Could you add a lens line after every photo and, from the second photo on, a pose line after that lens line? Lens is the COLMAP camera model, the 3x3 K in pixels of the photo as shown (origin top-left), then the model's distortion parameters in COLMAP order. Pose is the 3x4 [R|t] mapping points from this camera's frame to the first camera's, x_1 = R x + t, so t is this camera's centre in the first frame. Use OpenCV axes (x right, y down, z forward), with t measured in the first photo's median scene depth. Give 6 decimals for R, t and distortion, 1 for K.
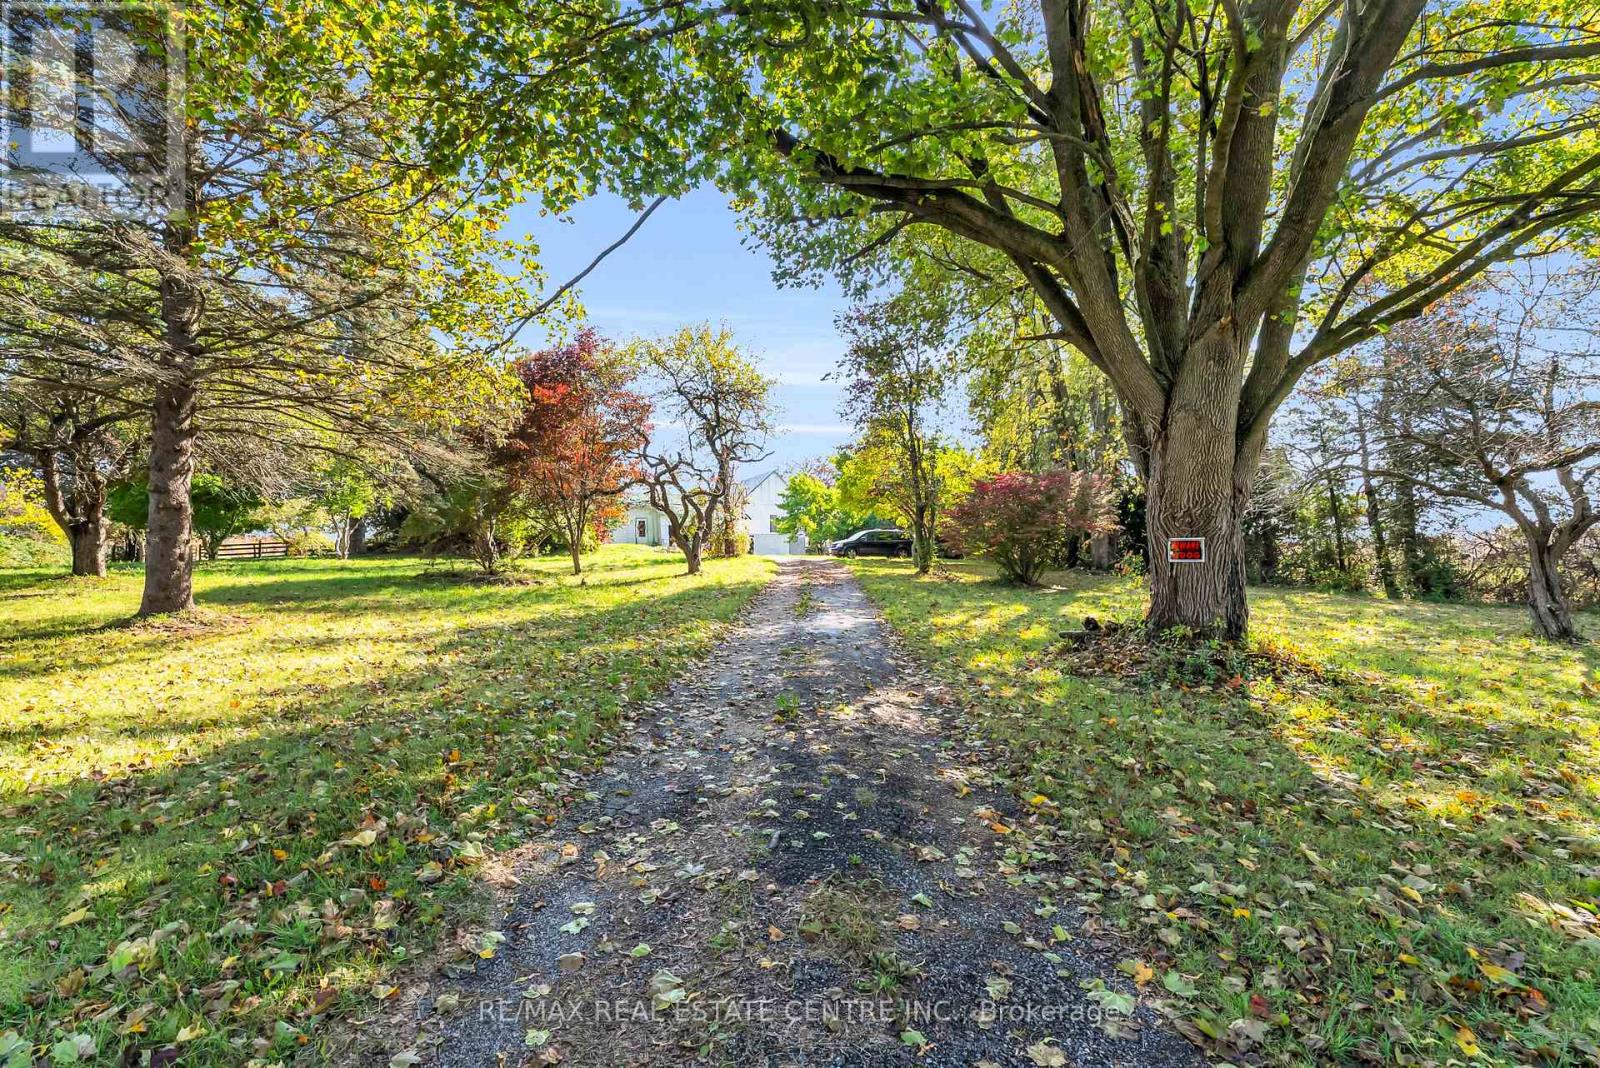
lens RADIAL K [[1450.6, 0, 800.0], [0, 1450.6, 534.0], [0, 0, 1]] dist [0.142278, -0.285819]
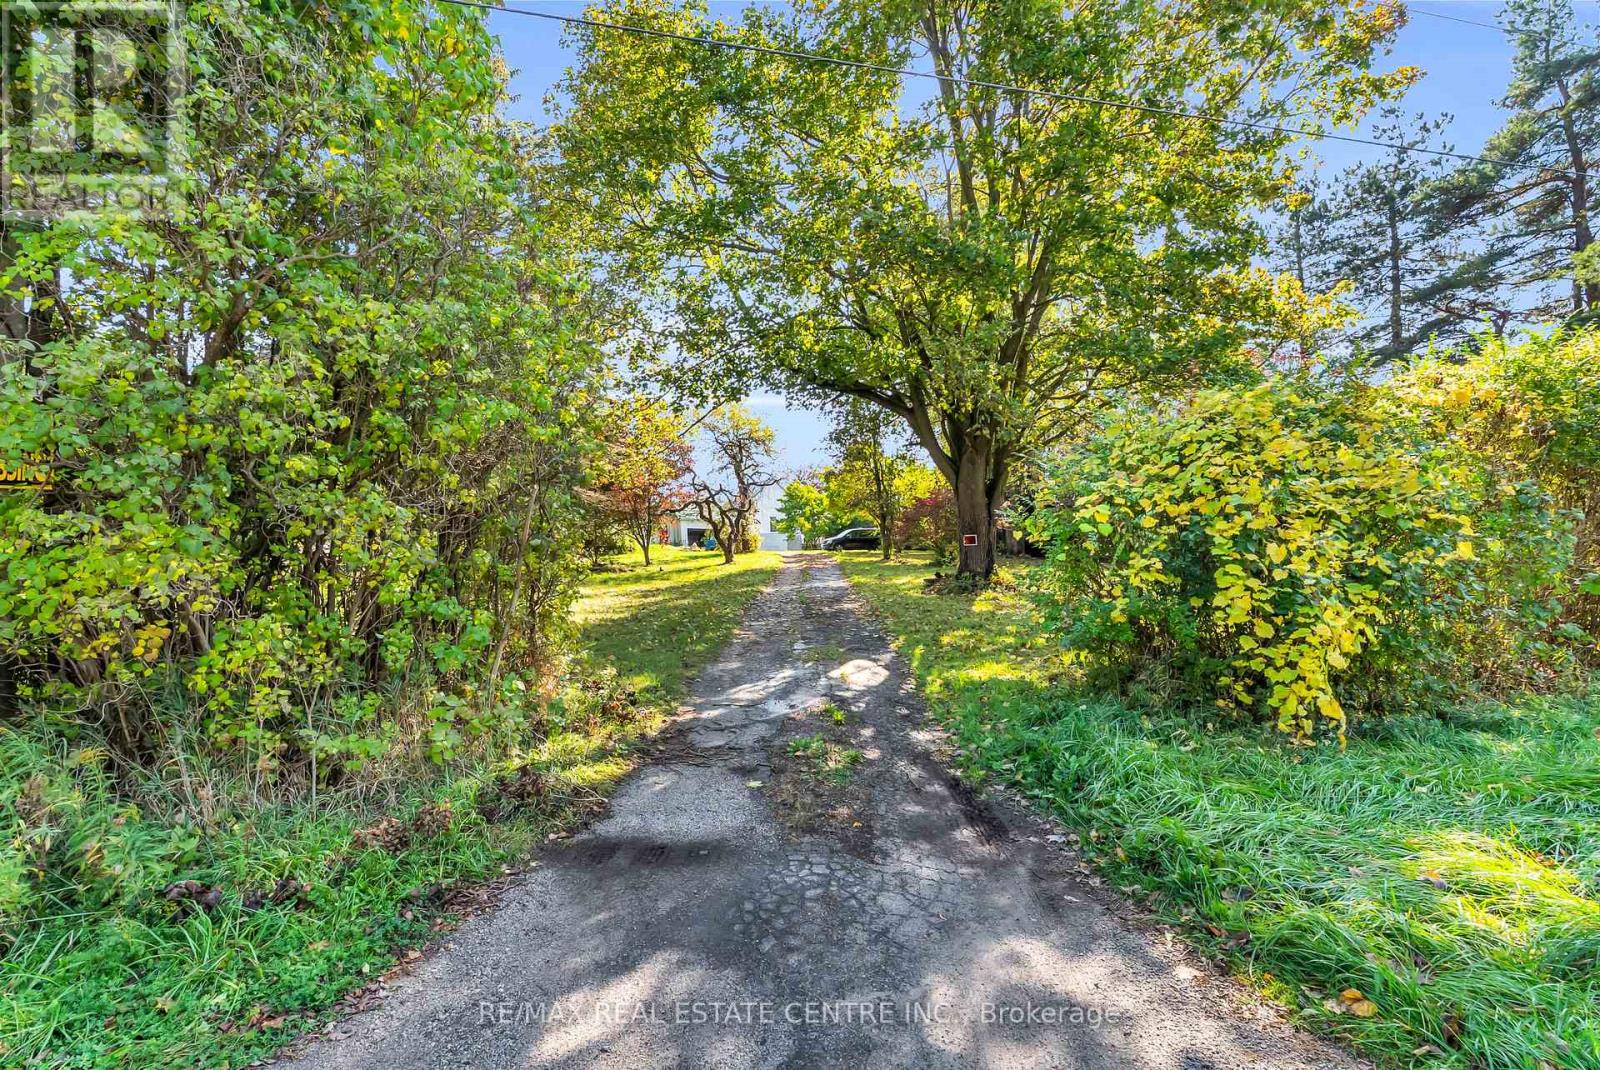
lens RADIAL K [[1450.6, 0, 800.0], [0, 1450.6, 535.0], [0, 0, 1]] dist [0.142278, -0.285819]
pose [[0.999640, -0.026565, 0.003801, -0.003682], [0.026555, 0.999644, 0.002540, -0.002517], [-0.003867, -0.002438, 0.999990, -0.351235]]
